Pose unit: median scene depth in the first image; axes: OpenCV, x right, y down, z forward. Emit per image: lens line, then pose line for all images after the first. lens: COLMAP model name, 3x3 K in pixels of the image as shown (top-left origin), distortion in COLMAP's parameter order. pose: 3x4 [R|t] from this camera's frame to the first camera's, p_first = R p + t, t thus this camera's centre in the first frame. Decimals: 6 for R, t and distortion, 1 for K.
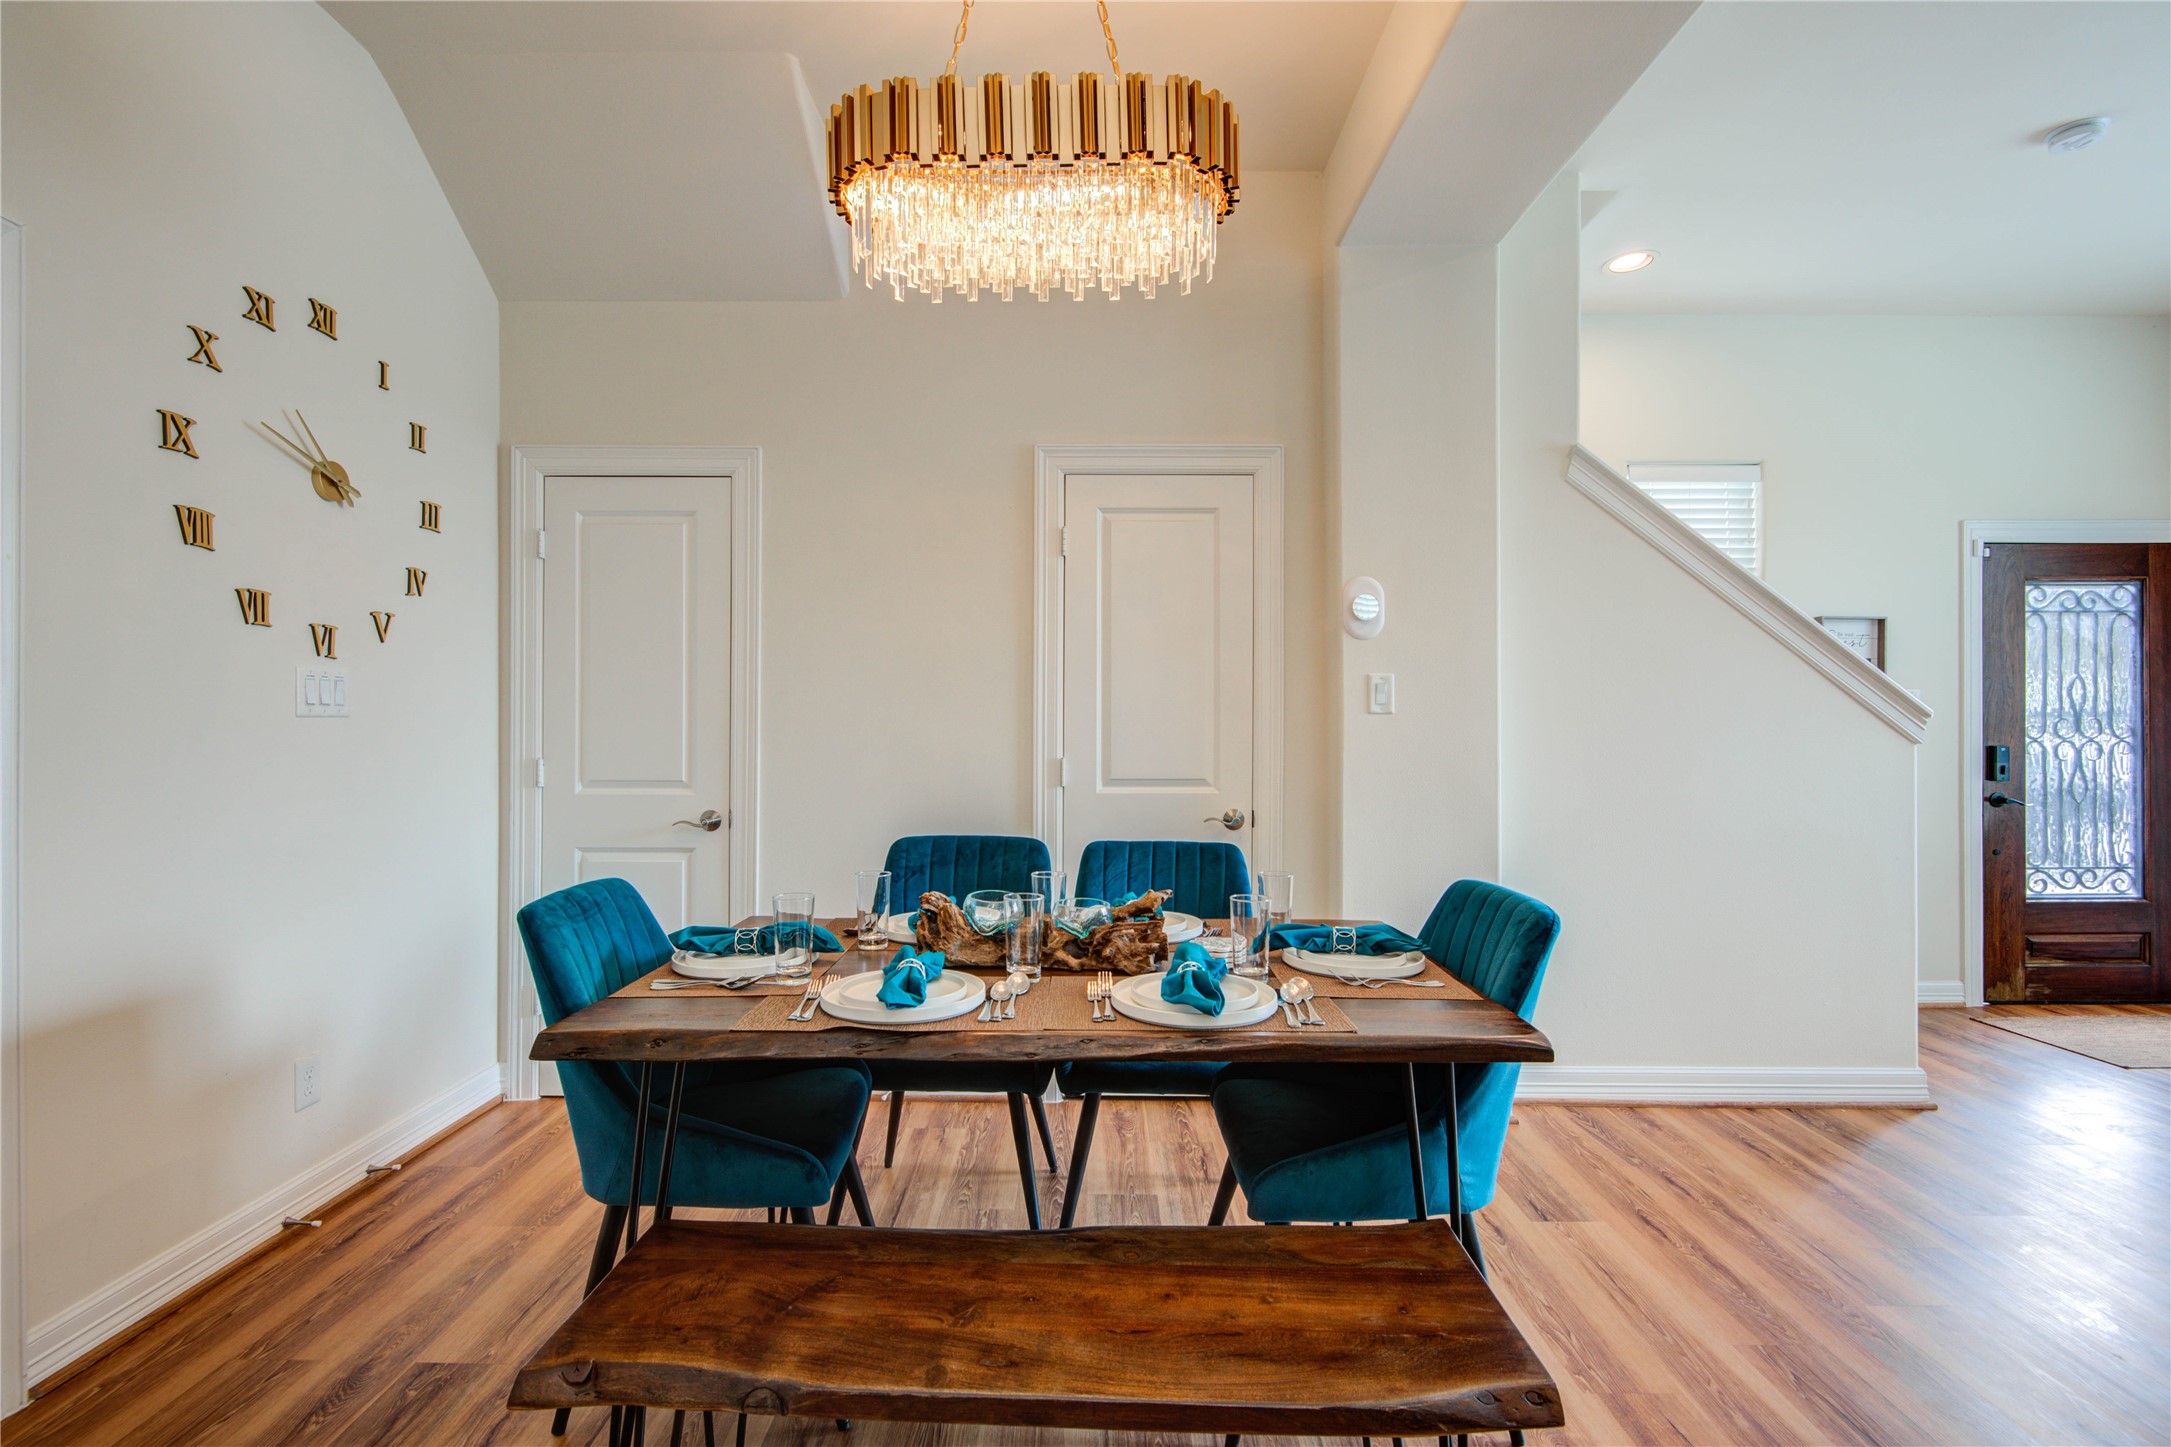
lens RADIAL K [[998.8, 0, 1084.5], [0, 998.8, 719.8], [0, 0, 1]] dist [-0.003729, -0.003709]
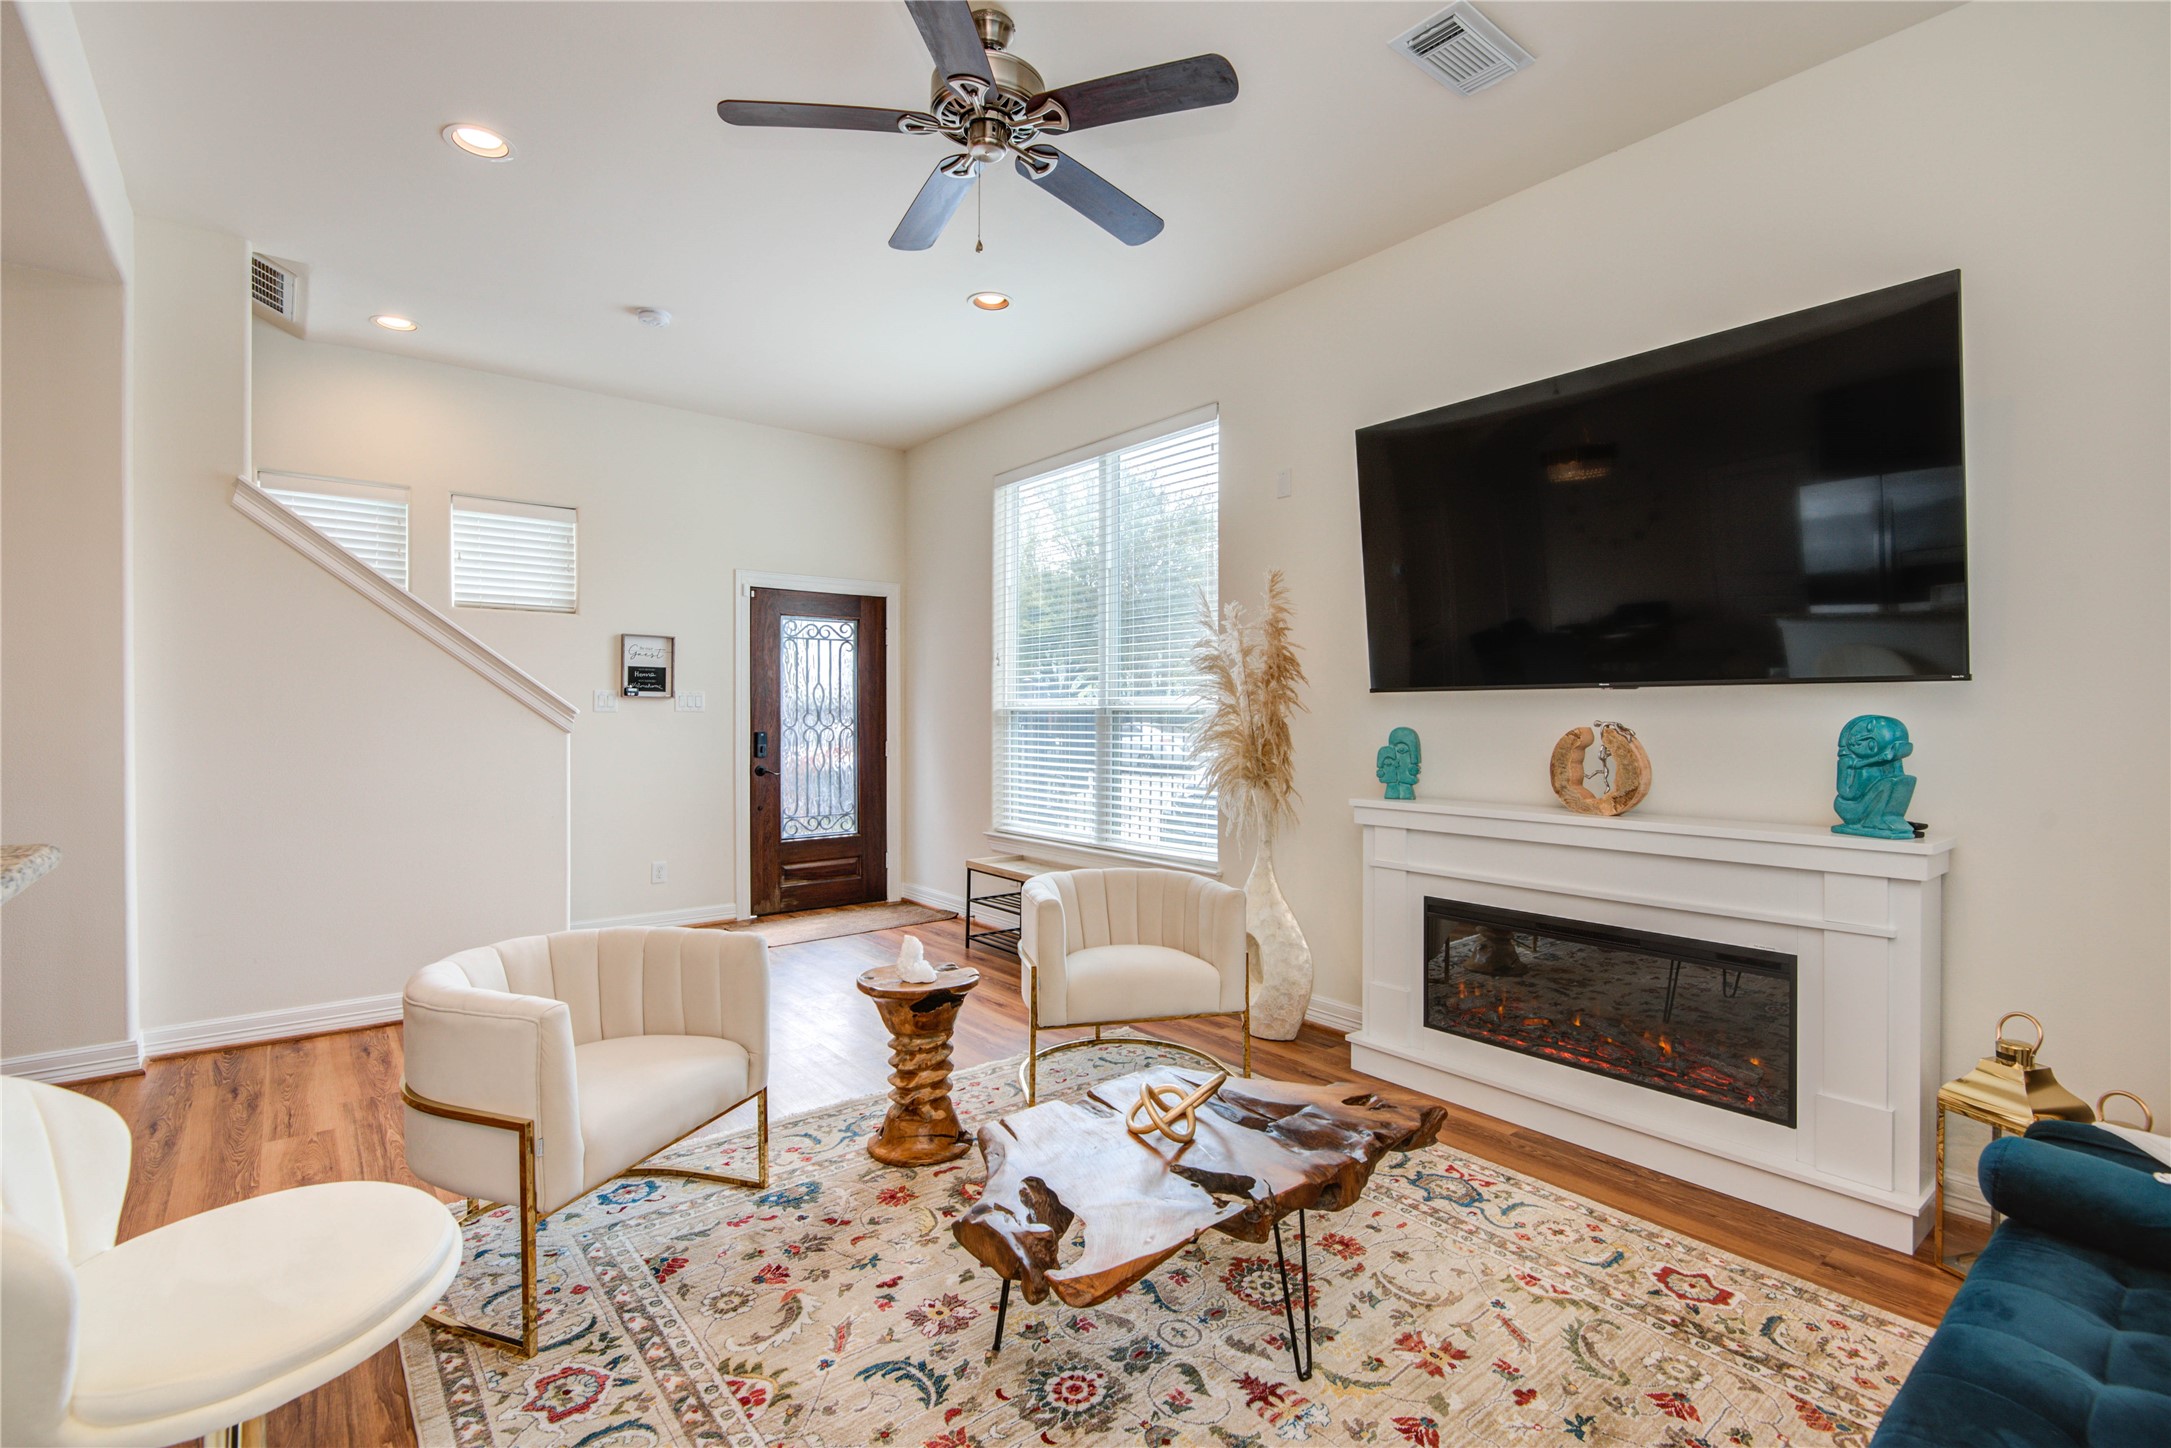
lens RADIAL K [[998.8, 0, 1088.8], [0, 998.8, 727.2], [0, 0, 1]] dist [-0.003729, -0.003709]
pose [[0.771587, -0.011220, 0.636025, 0.381698], [-0.001299, 0.999815, 0.019213, -0.008464], [-0.636123, -0.015651, 0.771429, -0.377893]]
